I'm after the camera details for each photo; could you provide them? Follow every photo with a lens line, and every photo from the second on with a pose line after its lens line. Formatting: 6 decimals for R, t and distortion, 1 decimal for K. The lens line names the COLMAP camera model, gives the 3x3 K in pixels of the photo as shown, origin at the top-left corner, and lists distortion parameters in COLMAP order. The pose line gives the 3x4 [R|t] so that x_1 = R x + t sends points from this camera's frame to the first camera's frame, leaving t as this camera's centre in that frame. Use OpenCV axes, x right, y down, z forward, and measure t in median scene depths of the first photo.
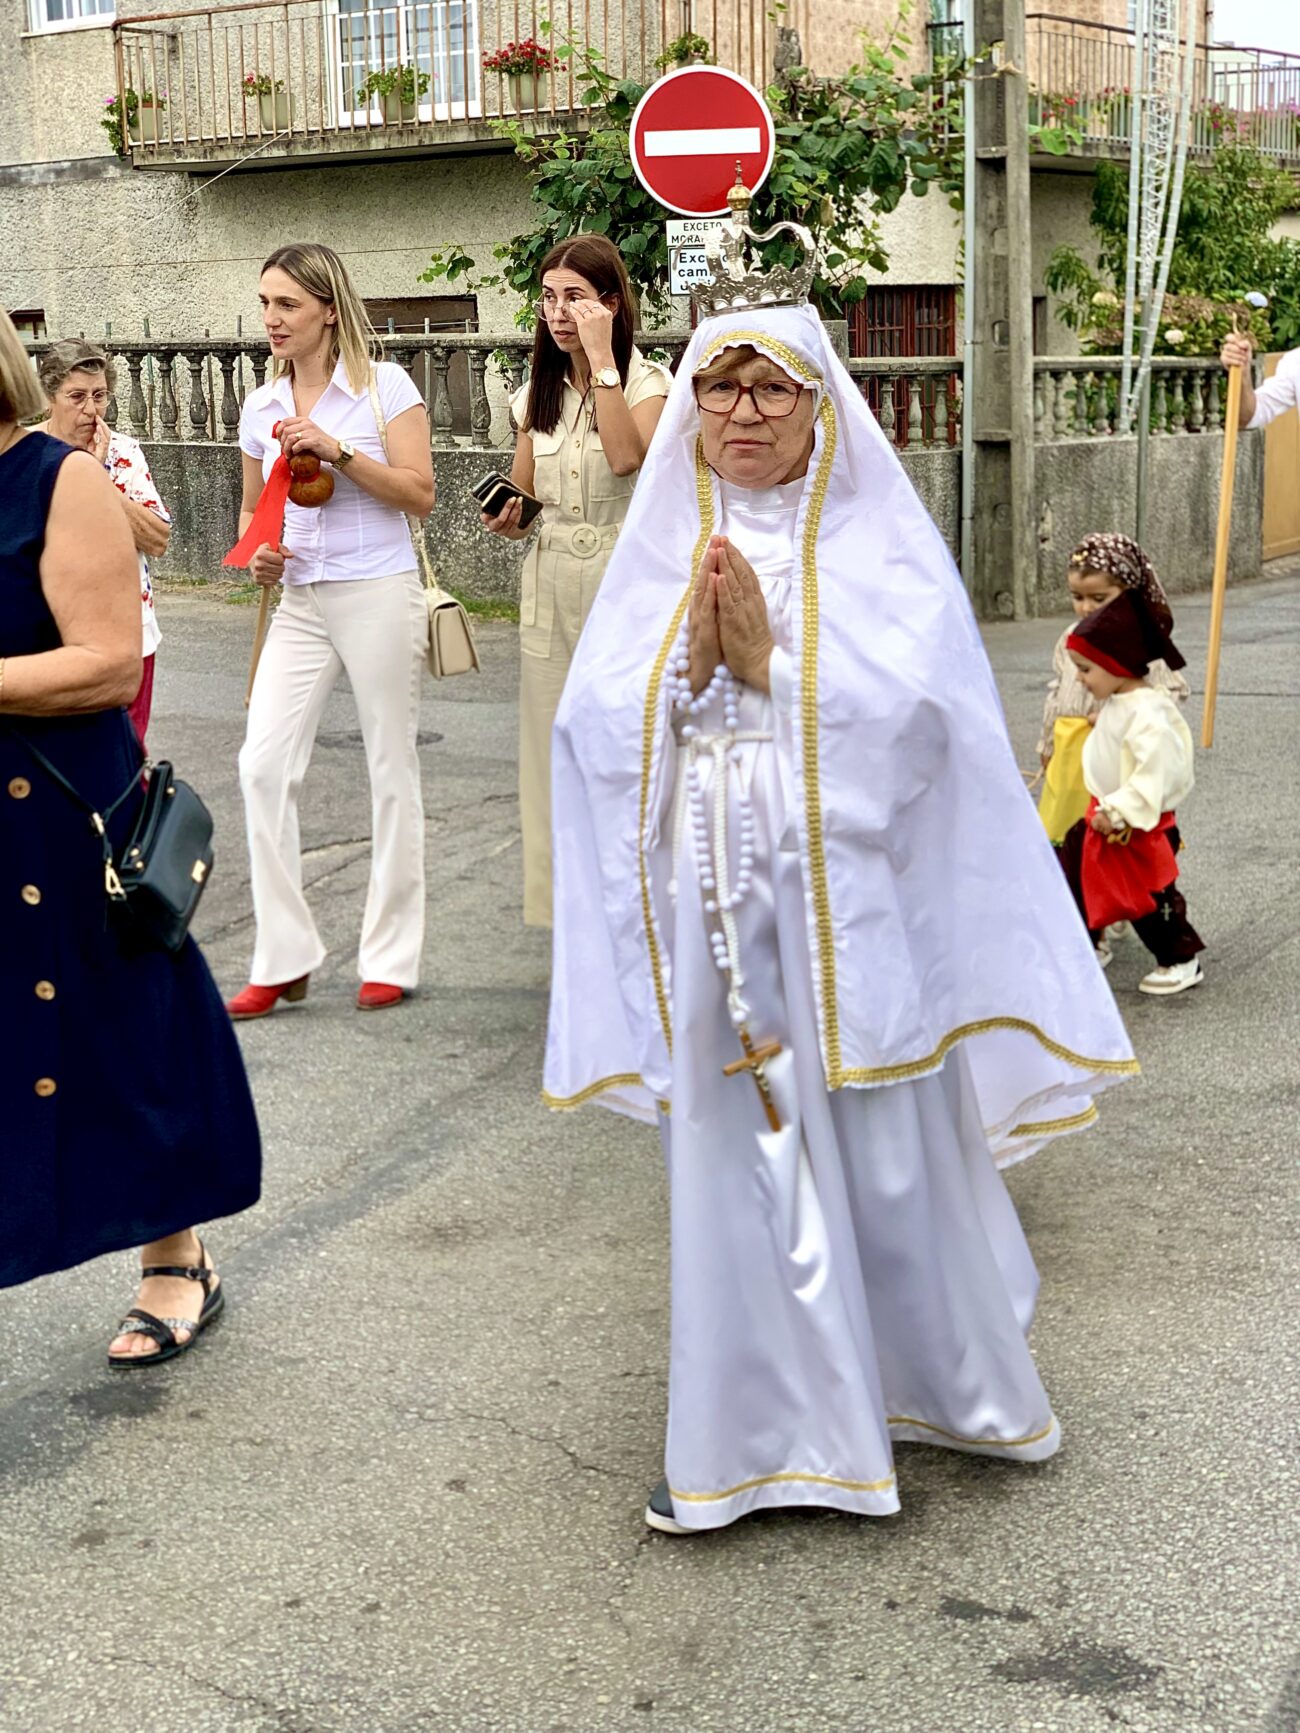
lens RADIAL K [[2555.3, 0, 628.8], [0, 2555.3, 866.3], [0, 0, 1]] dist [0.254200, -1.188971]
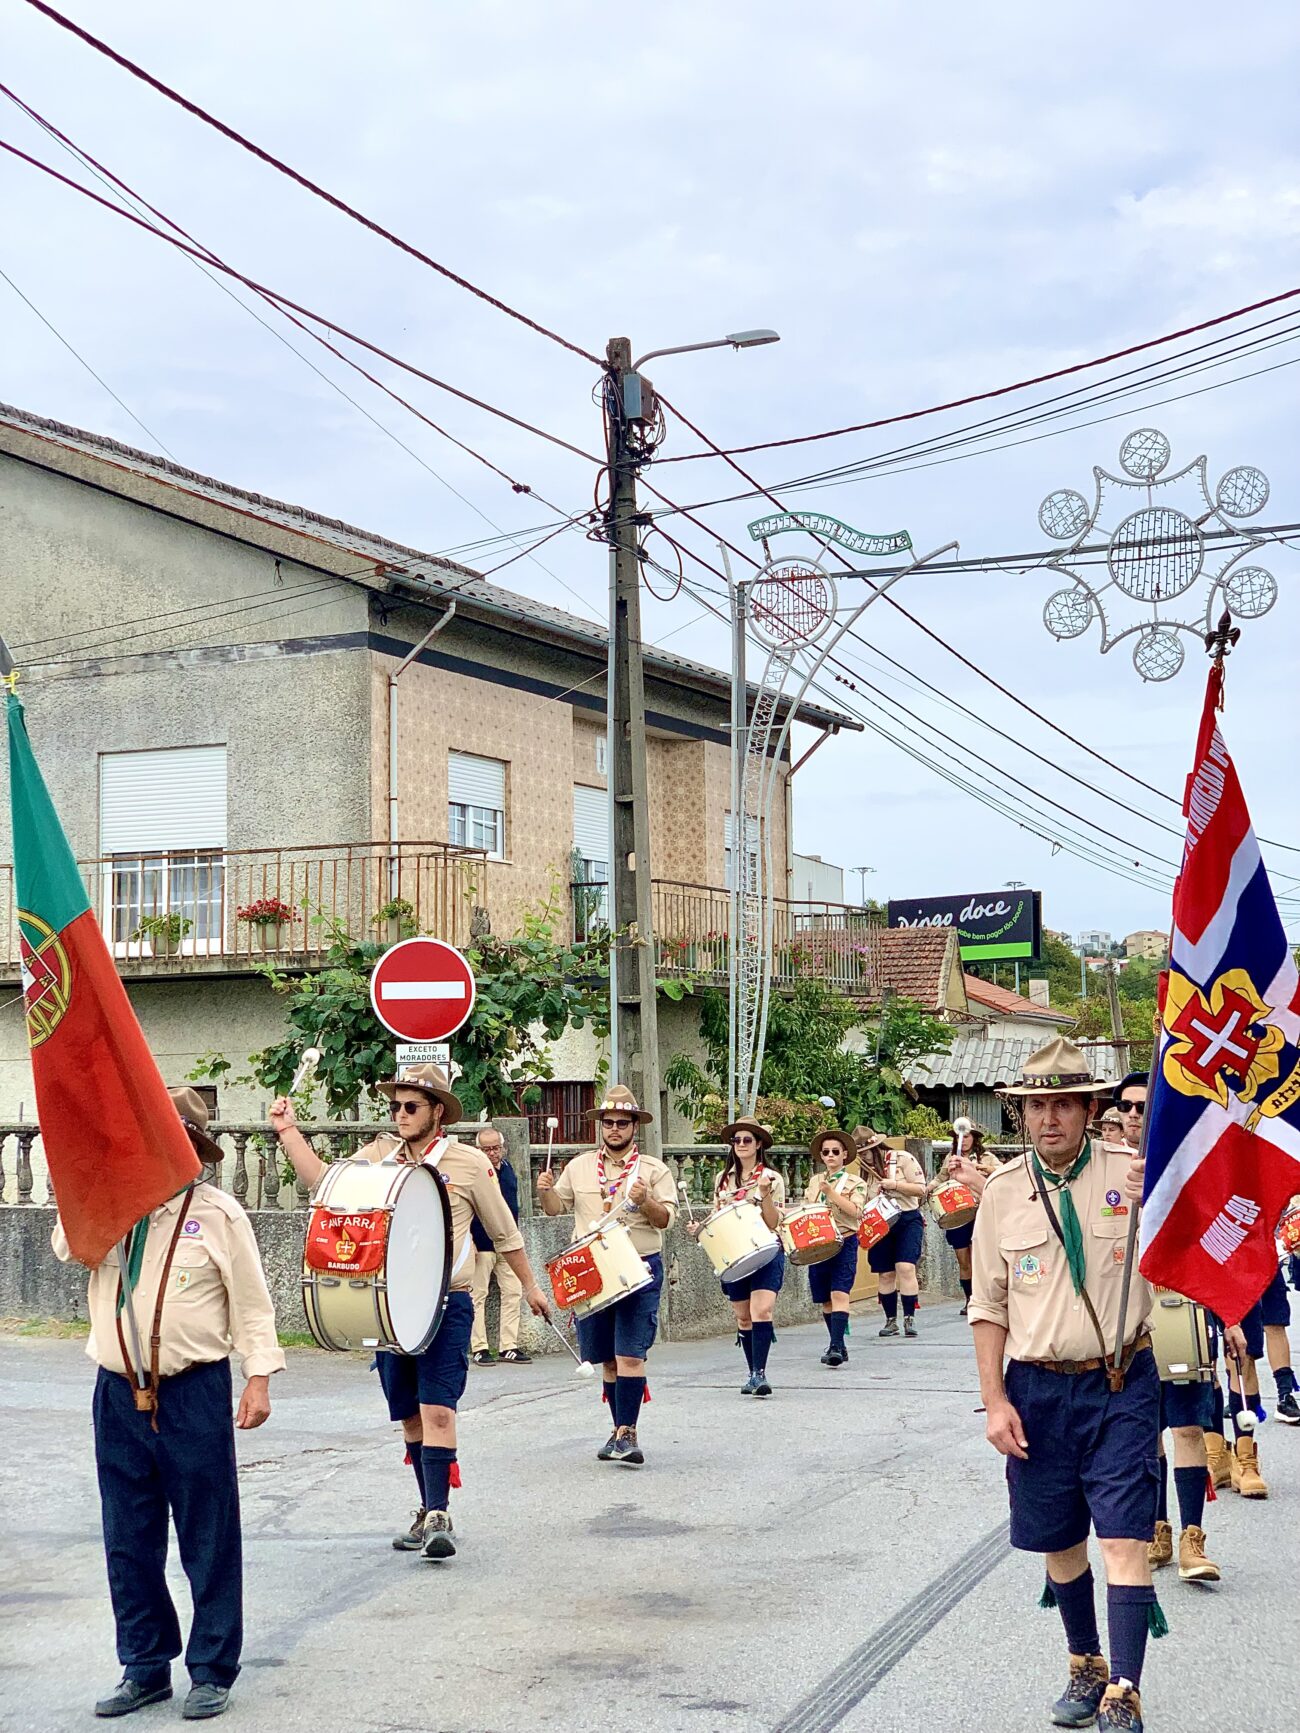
lens RADIAL K [[2595.3, 0, 644.5], [0, 2595.3, 849.7], [0, 0, 1]] dist [-0.067661, 1.603811]
pose [[0.988400, 0.029163, 0.149048, -0.049383], [0.016119, 0.955703, -0.293890, 0.044514], [-0.151016, 0.292883, 0.944147, -0.269710]]
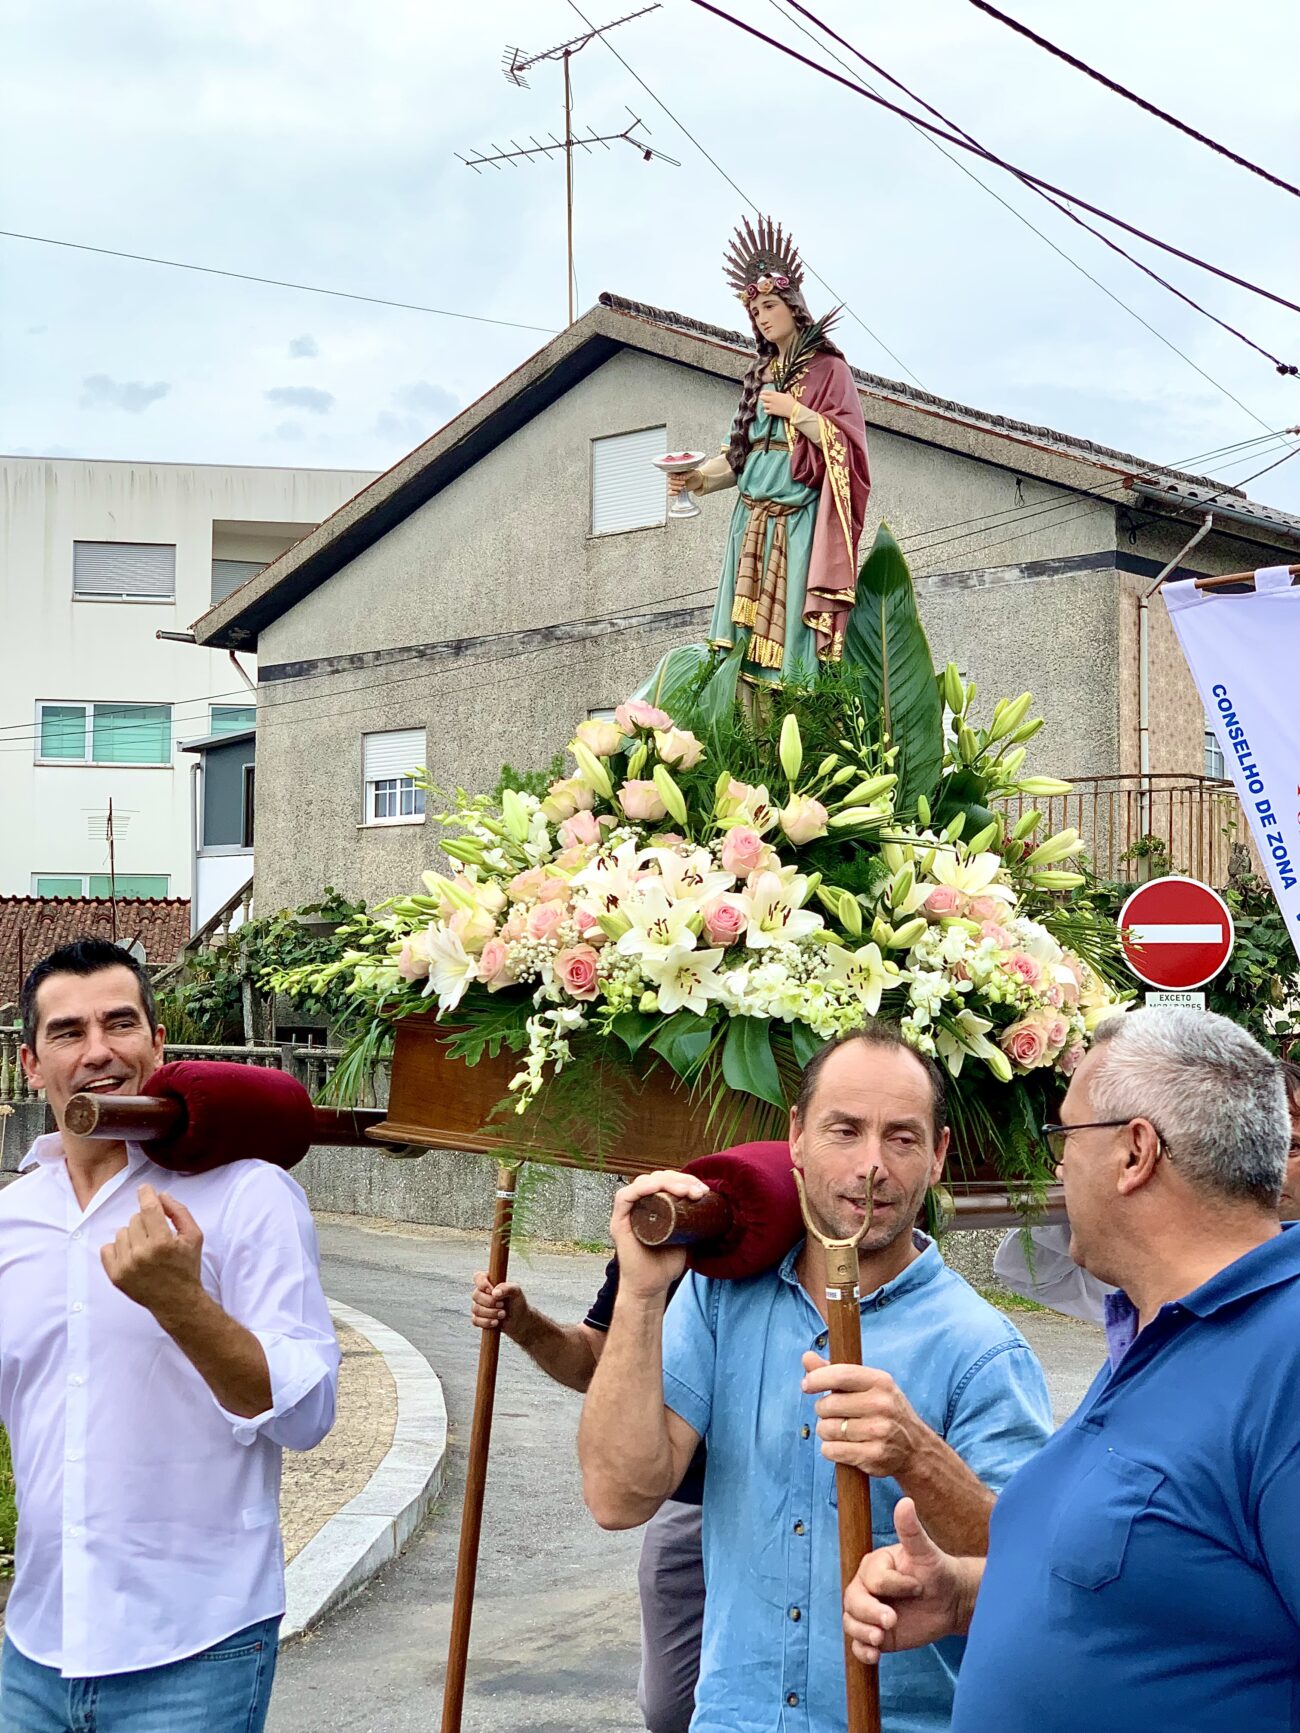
lens RADIAL K [[2590.0, 0, 645.5], [0, 2590.0, 814.6], [0, 0, 1]] dist [0.061119, 0.161640]
pose [[0.989992, 0.024715, -0.138944, -0.041518], [-0.063099, 0.958174, -0.279145, 0.027866], [0.126233, 0.285119, 0.950143, -0.200981]]
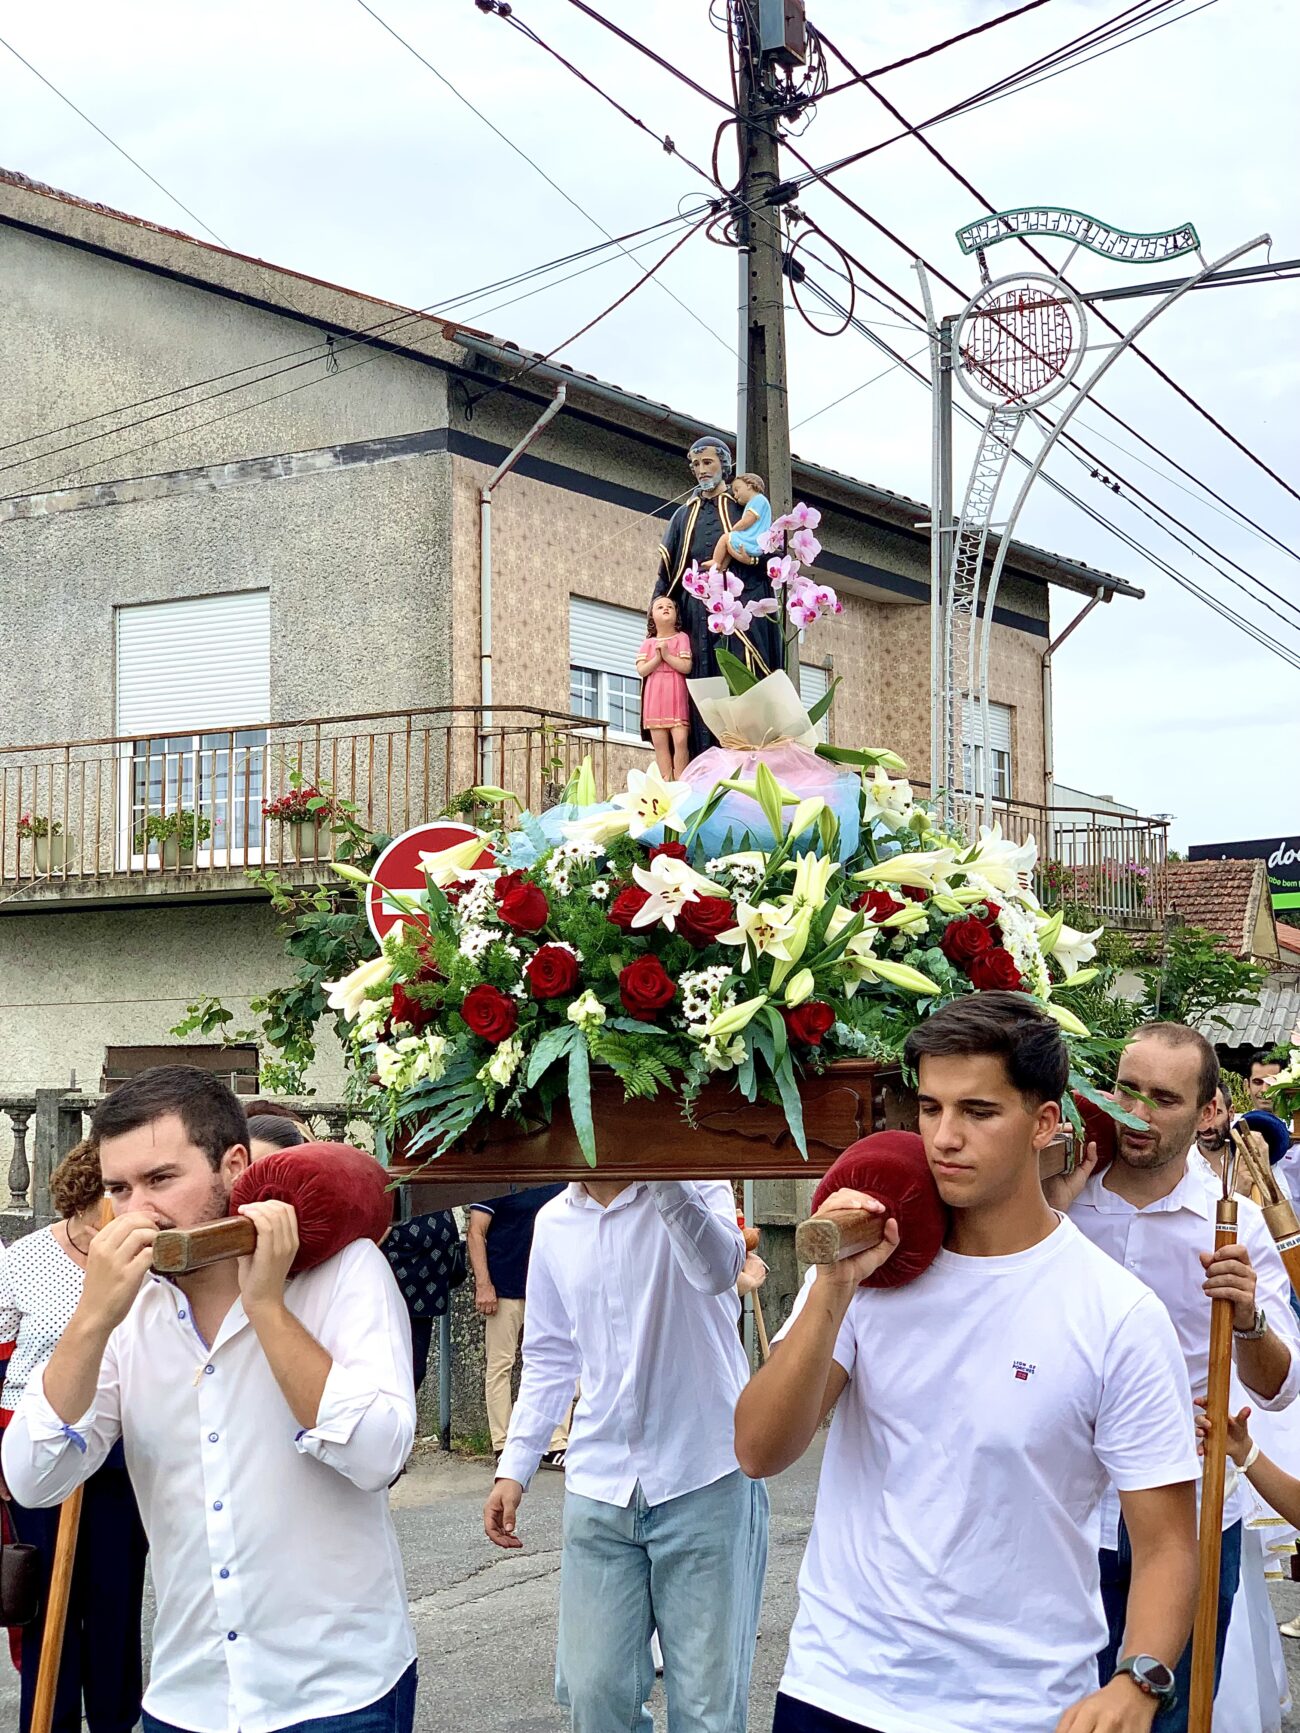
lens RADIAL K [[2557.8, 0, 650.0], [0, 2557.8, 866.5], [0, 0, 1]] dist [0.081171, 0.108015]
pose [[0.999165, 0.020654, 0.035249, 0.053280], [-0.010267, 0.962047, -0.272690, -0.034689], [-0.039543, 0.272101, 0.961456, 0.093362]]
